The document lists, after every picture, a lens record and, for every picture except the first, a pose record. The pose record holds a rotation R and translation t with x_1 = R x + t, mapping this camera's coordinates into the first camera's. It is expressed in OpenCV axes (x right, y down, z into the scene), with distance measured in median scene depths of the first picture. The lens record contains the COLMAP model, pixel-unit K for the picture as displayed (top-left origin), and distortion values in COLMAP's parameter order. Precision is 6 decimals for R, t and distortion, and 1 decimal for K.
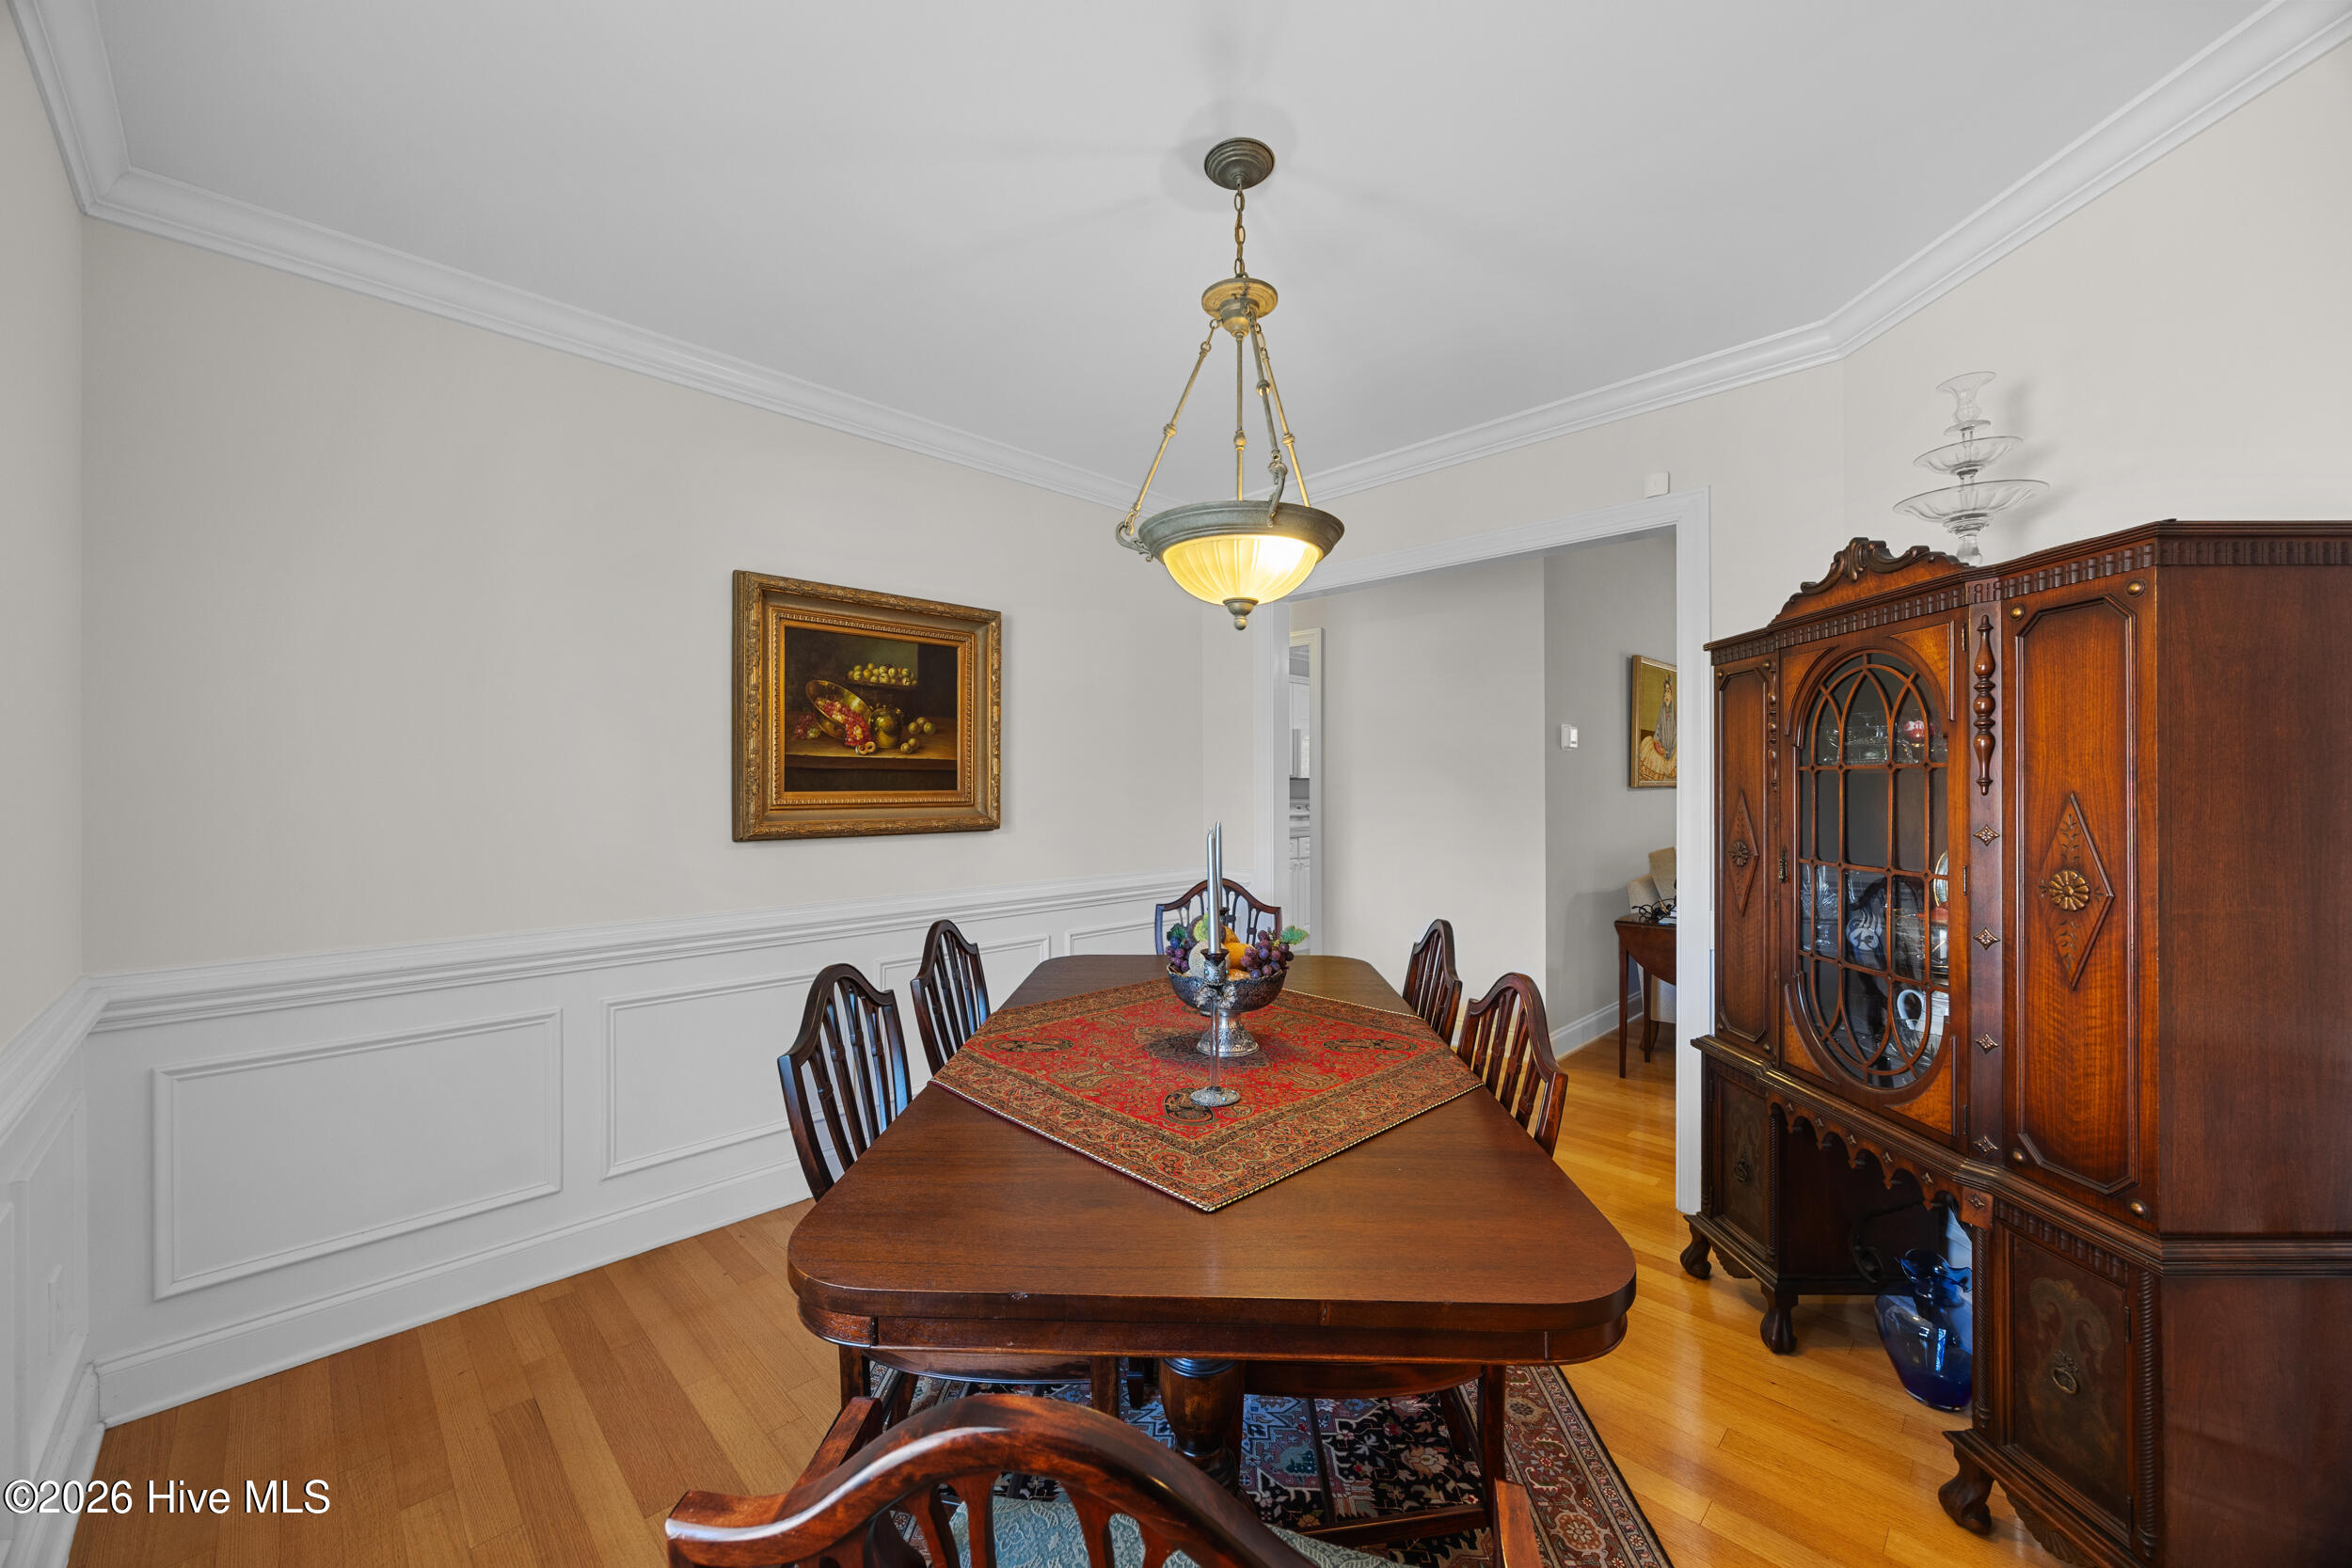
lens RADIAL K [[895.4, 0, 1172.3], [0, 895.4, 786.8], [0, 0, 1]] dist [-0.001088, 0.000114]
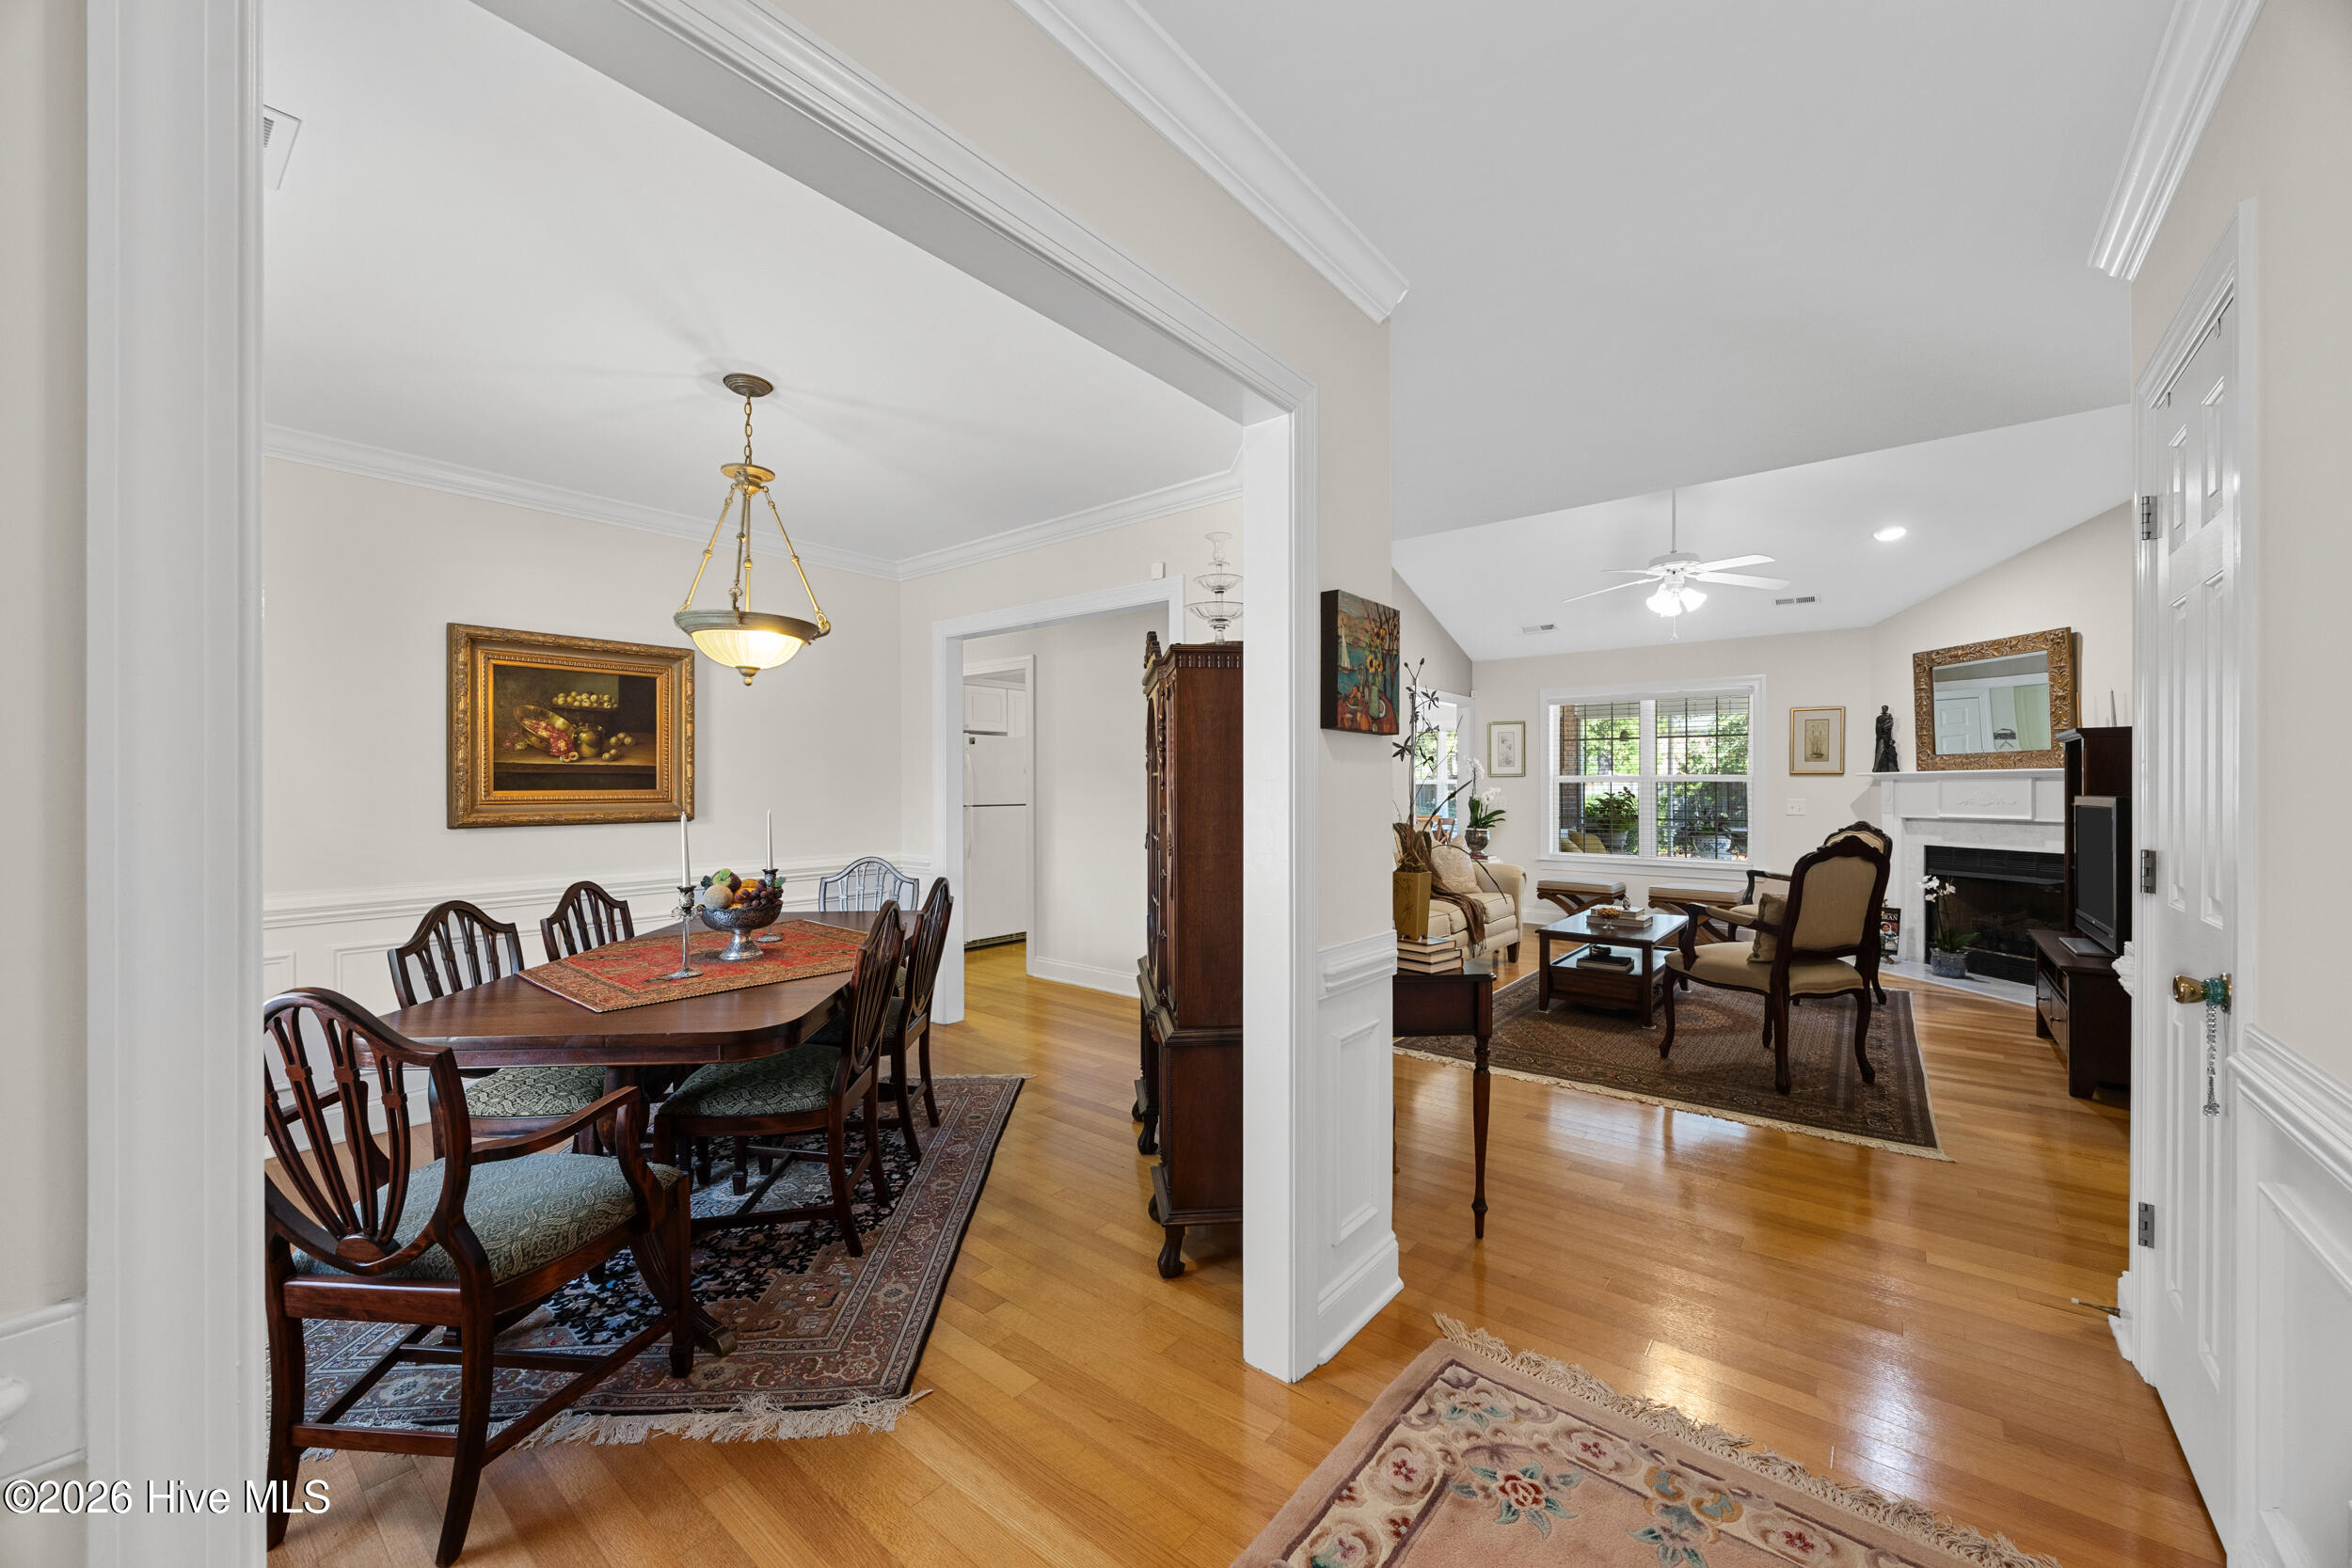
lens RADIAL K [[895.4, 0, 1172.3], [0, 895.4, 786.8], [0, 0, 1]] dist [-0.001088, 0.000114]
pose [[0.994984, -0.001383, 0.100025, 0.420466], [0.001301, 0.999999, 0.000886, -0.000100], [-0.100026, -0.000751, 0.994985, -0.399111]]
